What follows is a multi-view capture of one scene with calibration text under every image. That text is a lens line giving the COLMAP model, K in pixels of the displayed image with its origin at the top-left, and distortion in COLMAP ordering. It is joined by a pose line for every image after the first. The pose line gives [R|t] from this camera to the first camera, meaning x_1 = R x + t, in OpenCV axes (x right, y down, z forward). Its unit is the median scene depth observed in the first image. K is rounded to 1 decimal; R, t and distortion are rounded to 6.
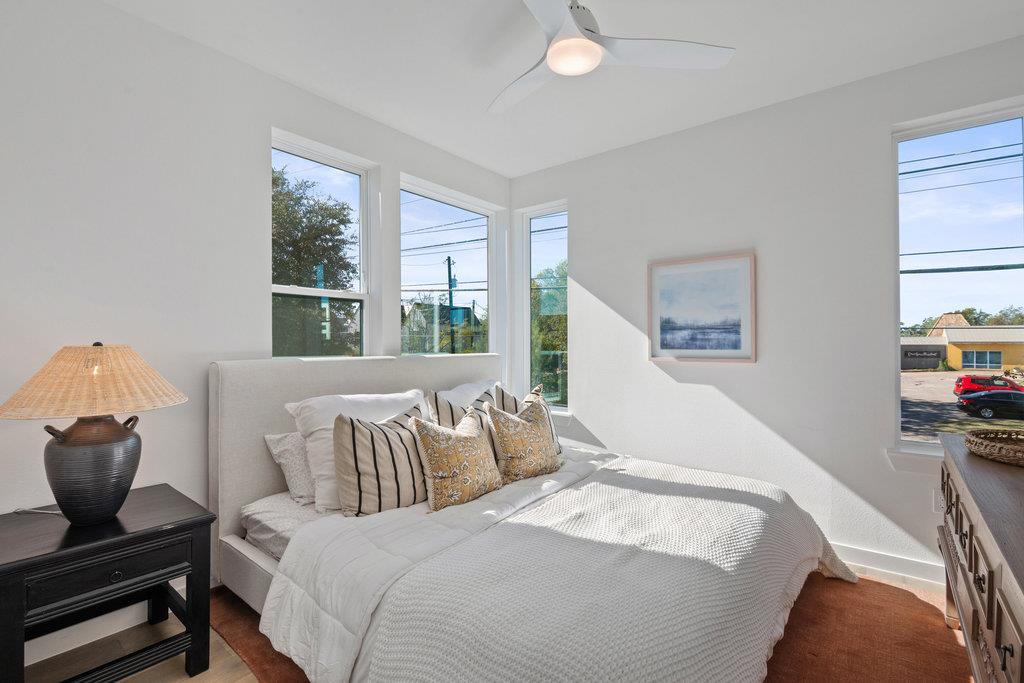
lens RADIAL K [[472.7, 0, 512.8], [0, 472.7, 340.8], [0, 0, 1]] dist [-0.002618, -0.001616]
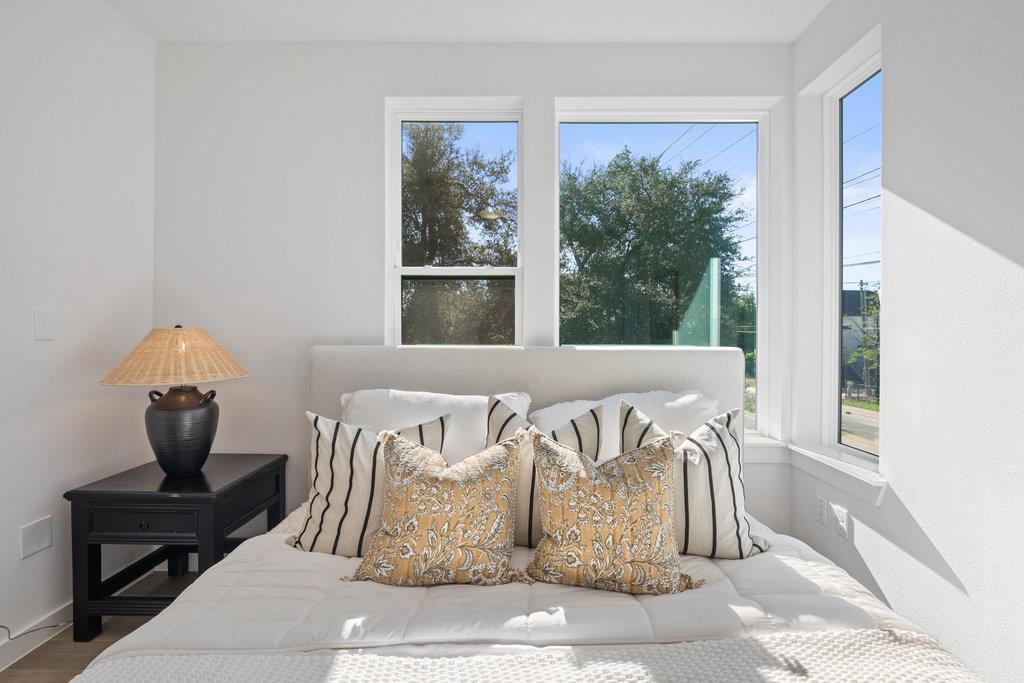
lens RADIAL K [[472.7, 0, 512.0], [0, 472.7, 338.6], [0, 0, 1]] dist [-0.002618, -0.001616]
pose [[0.618679, 0.011997, -0.785552, 0.422953], [-0.003965, 0.999918, 0.012148, 0.014919], [0.785634, -0.004401, 0.618676, 0.674862]]
